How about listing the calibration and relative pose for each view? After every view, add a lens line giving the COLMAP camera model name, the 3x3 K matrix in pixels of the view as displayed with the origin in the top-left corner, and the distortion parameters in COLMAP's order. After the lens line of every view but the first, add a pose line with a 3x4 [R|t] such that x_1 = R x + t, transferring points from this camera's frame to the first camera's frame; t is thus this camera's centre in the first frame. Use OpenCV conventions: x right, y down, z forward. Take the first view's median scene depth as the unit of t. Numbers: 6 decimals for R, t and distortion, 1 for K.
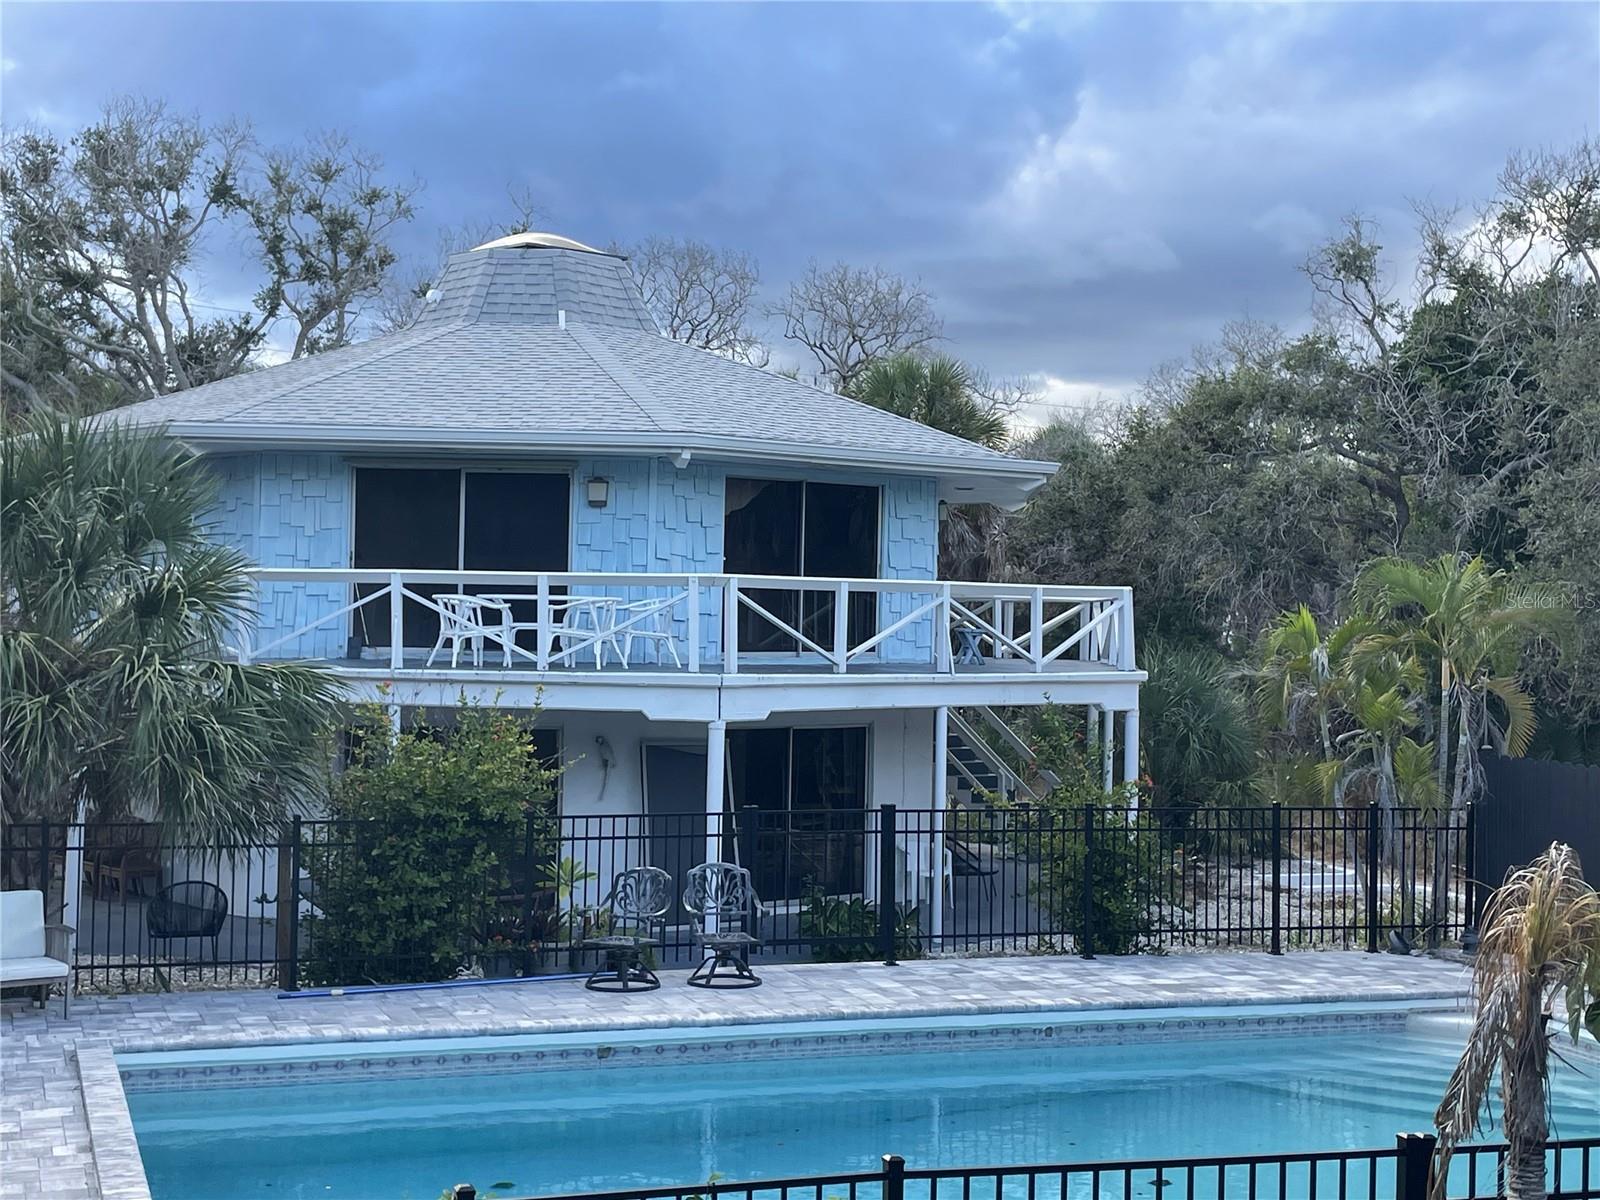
lens RADIAL K [[2277.8, 0, 800.0], [0, 2277.8, 600.0], [0, 0, 1]] dist [0.069919, -0.074762]
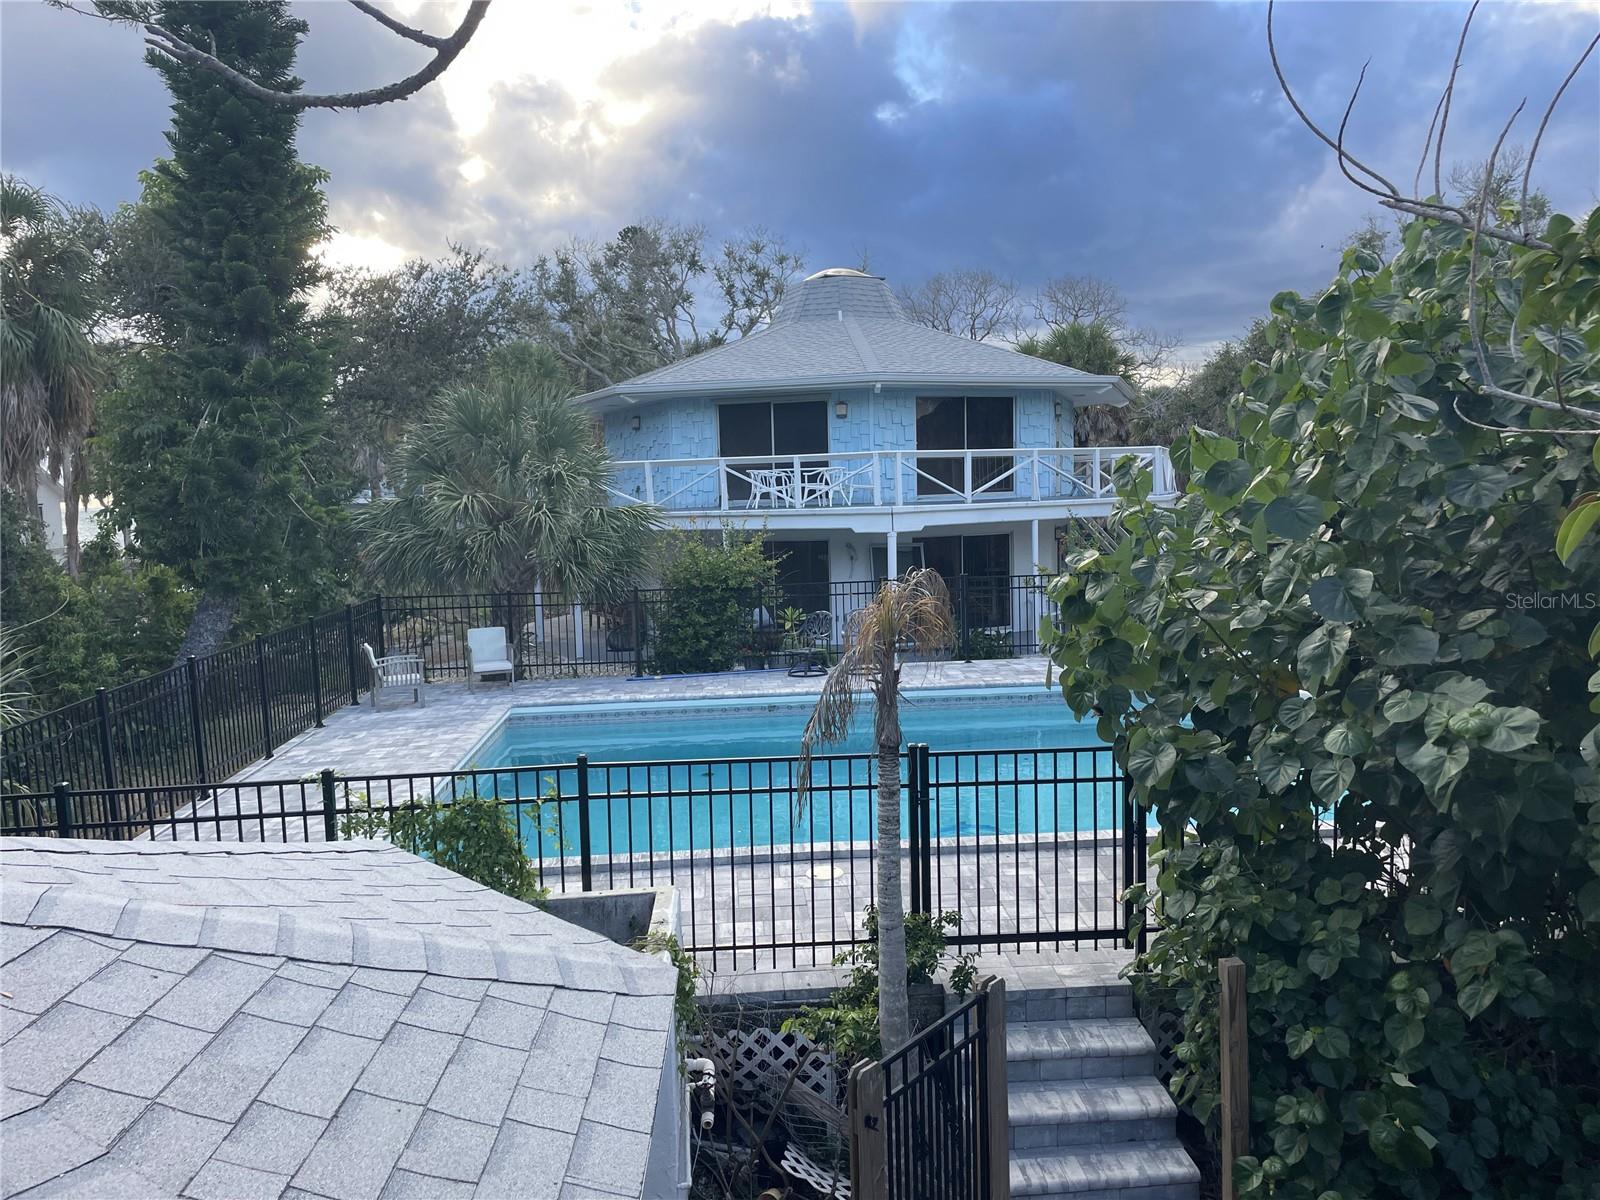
lens RADIAL K [[1207.7, 0, 800.0], [0, 1207.7, 600.0], [0, 0, 1]] dist [0.099658, -0.129860]
pose [[0.965227, -0.022732, -0.260425, 0.128866], [0.048820, 0.994360, 0.094151, 0.011456], [0.256816, -0.103591, 0.960893, 0.040448]]
